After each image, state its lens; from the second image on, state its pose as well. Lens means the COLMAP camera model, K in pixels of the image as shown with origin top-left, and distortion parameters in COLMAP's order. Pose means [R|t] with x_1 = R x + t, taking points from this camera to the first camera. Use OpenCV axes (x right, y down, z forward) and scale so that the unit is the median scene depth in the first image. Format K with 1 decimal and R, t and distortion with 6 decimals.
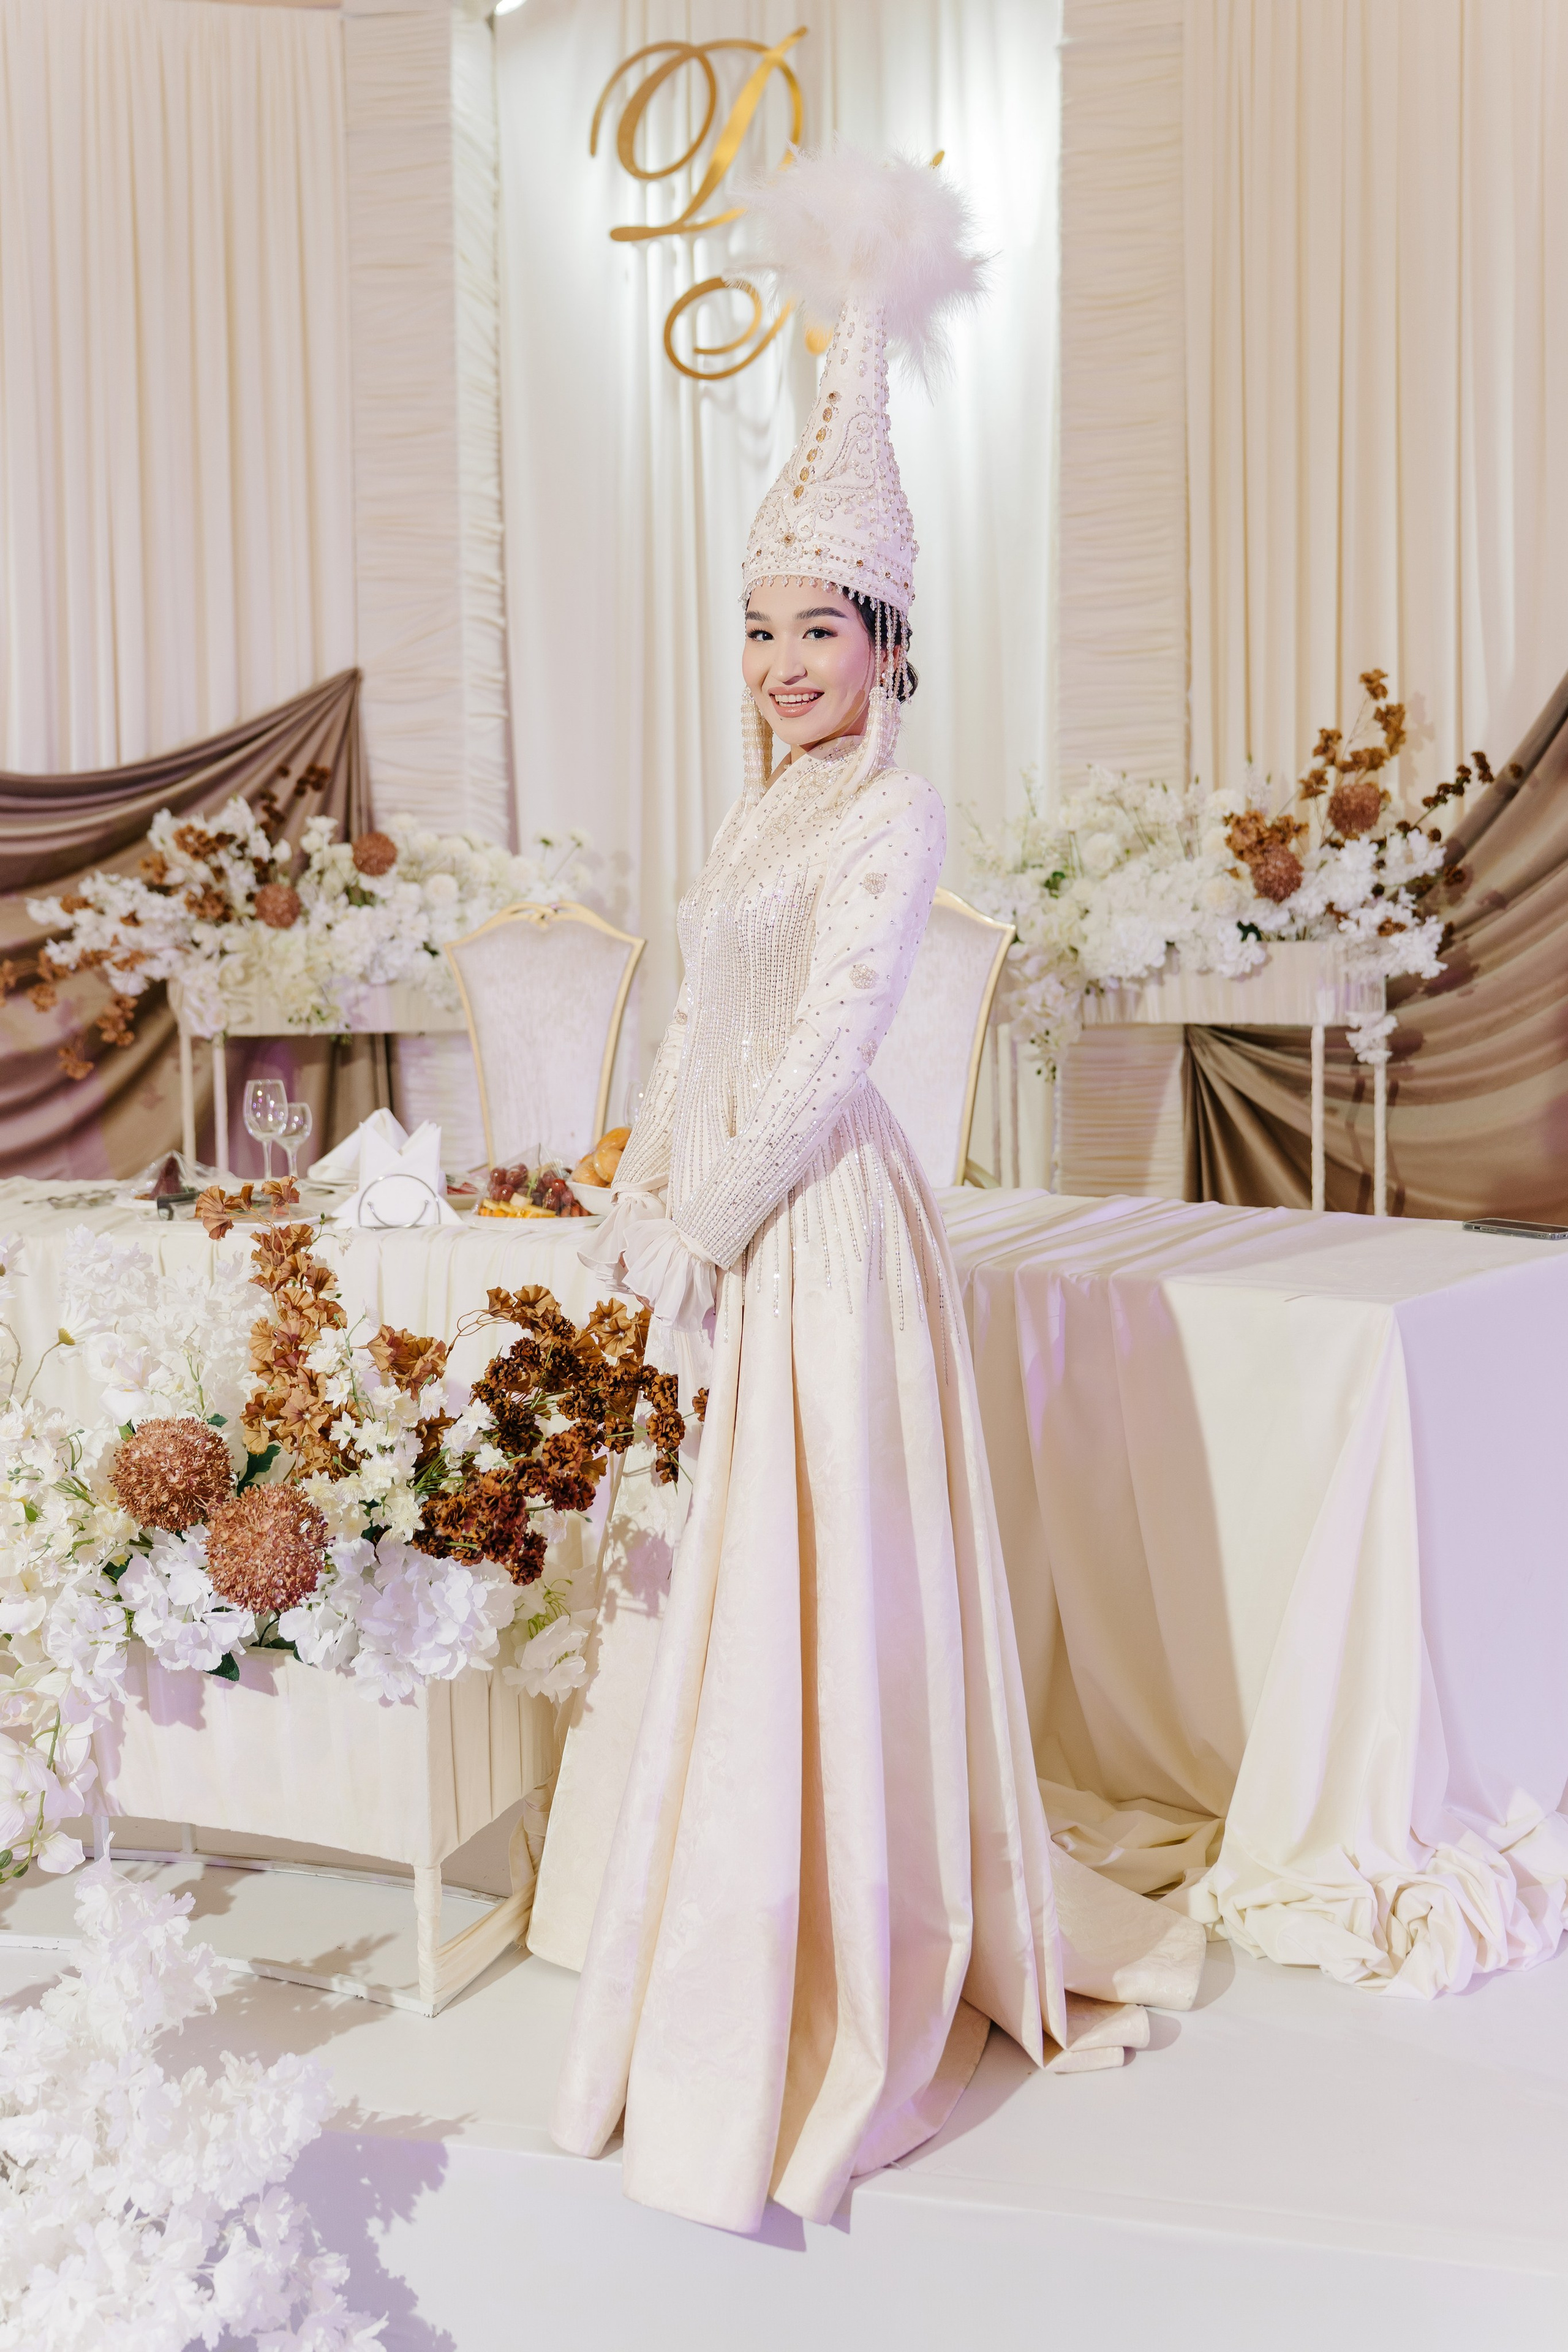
lens RADIAL K [[1878.9, 0, 788.6], [0, 1878.9, 1089.4], [0, 0, 1]] dist [0.003029, 0.004157]
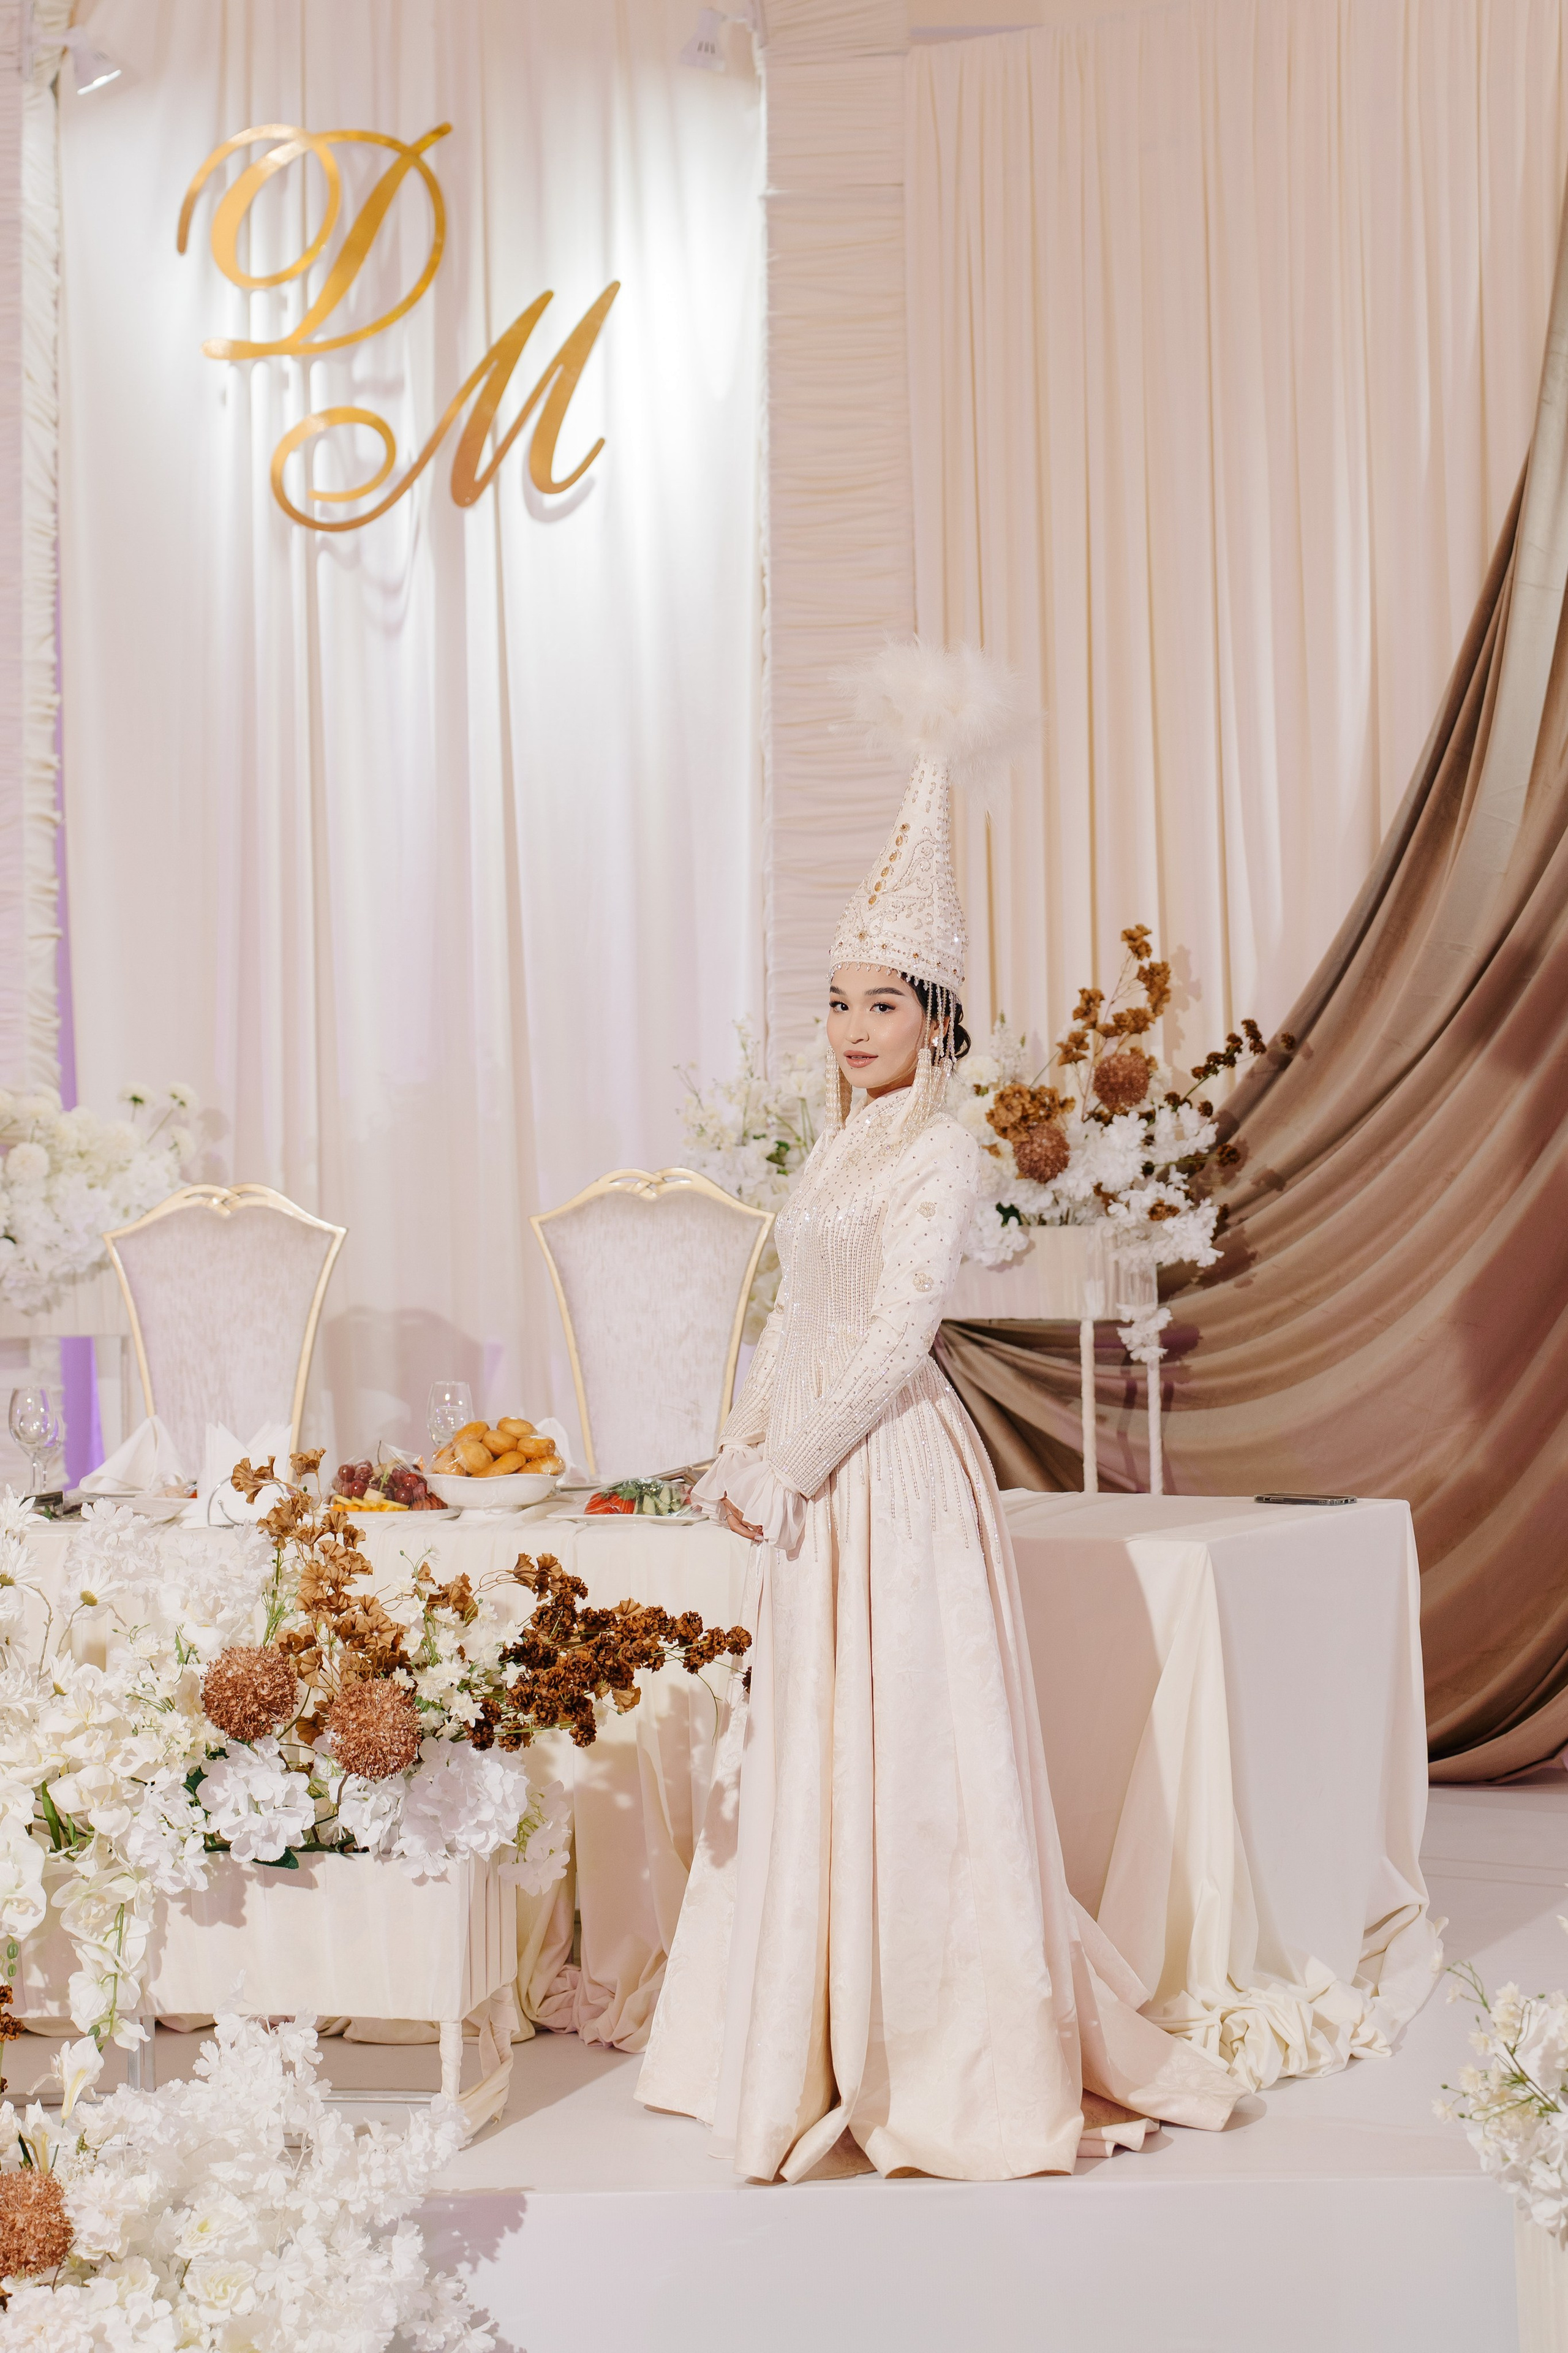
lens RADIAL K [[3121.8, 0, 784.0], [0, 3121.8, 1176.5], [0, 0, 1]] dist [-0.010113, -0.030534]
pose [[0.979187, -0.000260, 0.202958, -0.156632], [0.017551, 0.996362, -0.083401, 0.018743], [-0.202198, 0.085227, 0.975629, -0.413341]]
